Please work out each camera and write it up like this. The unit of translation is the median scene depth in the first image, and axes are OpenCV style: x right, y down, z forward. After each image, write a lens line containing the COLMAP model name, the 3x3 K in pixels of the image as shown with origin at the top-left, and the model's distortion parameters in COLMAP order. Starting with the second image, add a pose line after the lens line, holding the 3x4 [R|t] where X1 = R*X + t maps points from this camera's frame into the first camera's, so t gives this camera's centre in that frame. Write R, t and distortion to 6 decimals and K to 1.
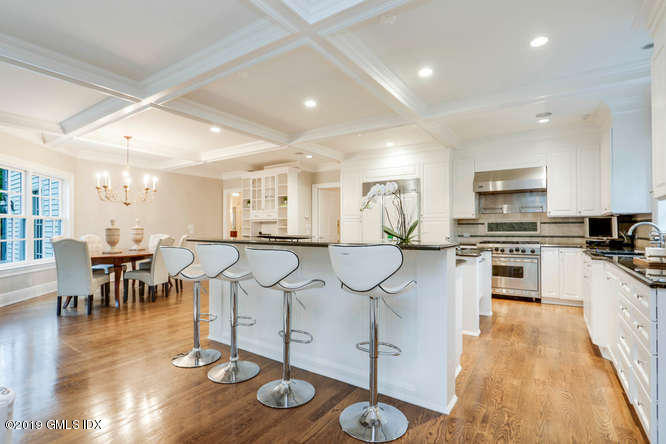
lens RADIAL K [[320.2, 0, 334.3], [0, 320.2, 222.5], [0, 0, 1]] dist [-0.014953, 0.000289]
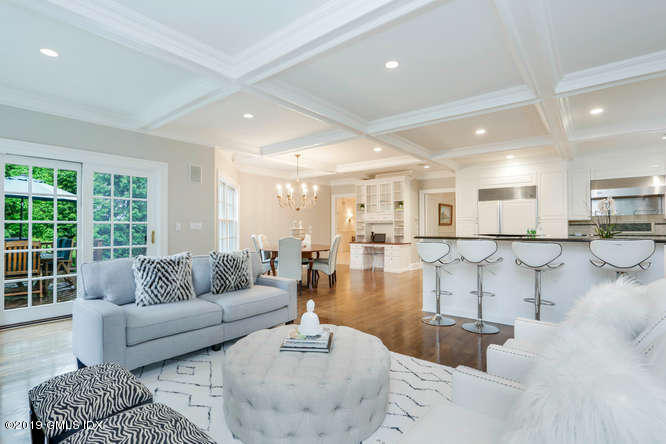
lens RADIAL K [[320.2, 0, 332.9], [0, 320.2, 219.4], [0, 0, 1]] dist [-0.014953, 0.000289]
pose [[0.995910, -0.003910, -0.090270, -0.395956], [0.003120, 0.999956, -0.008898, -0.007748], [0.090301, 0.008580, 0.995878, -0.233432]]
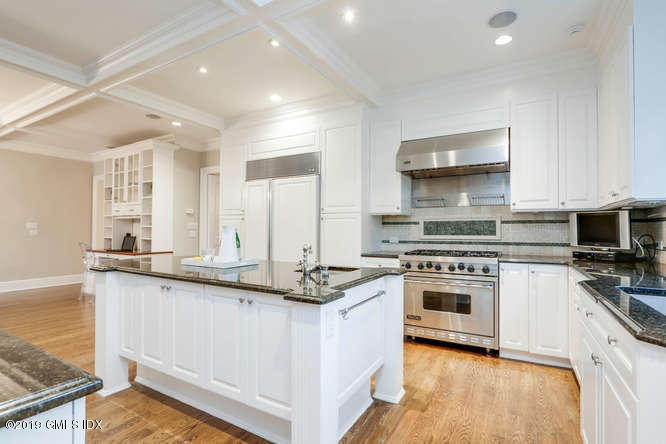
lens RADIAL K [[320.2, 0, 333.2], [0, 320.2, 221.7], [0, 0, 1]] dist [-0.014953, 0.000289]
pose [[0.998026, 0.006946, 0.062417, 0.270359], [-0.006589, 0.999961, -0.005922, 0.006864], [-0.062456, 0.005499, 0.998033, 0.381435]]
